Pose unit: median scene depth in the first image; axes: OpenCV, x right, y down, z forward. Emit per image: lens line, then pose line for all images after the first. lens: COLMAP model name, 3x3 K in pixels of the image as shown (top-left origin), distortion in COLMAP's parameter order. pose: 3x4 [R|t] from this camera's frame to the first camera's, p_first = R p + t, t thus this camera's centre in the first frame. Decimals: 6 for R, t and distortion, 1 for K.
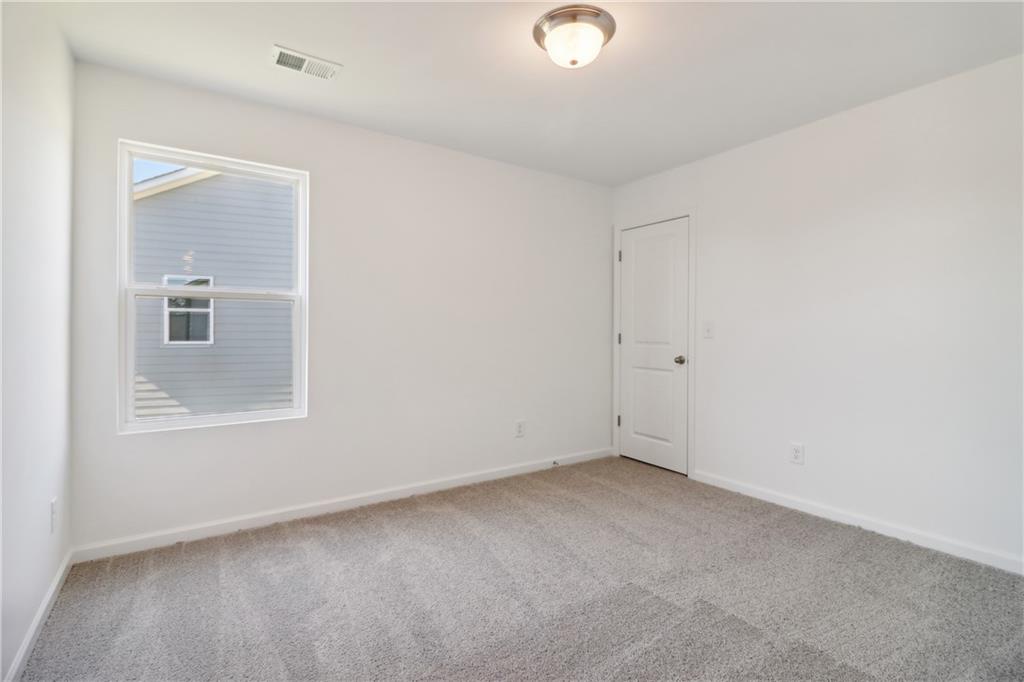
lens RADIAL K [[486.8, 0, 510.9], [0, 486.8, 339.0], [0, 0, 1]] dist [0.032462, -0.012006]
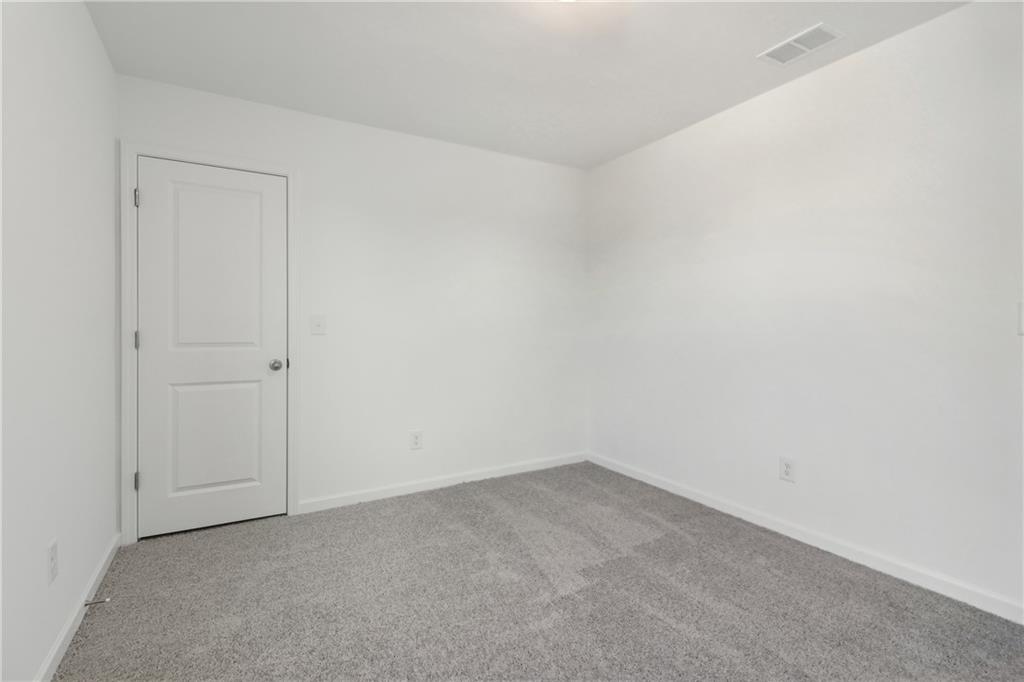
lens RADIAL K [[486.8, 0, 511.1], [0, 486.8, 330.4], [0, 0, 1]] dist [0.032462, -0.012006]
pose [[0.068825, -0.009427, 0.997584, -0.393366], [0.021128, 0.999745, 0.007990, -0.009351], [-0.997405, 0.020527, 0.069007, 0.597507]]
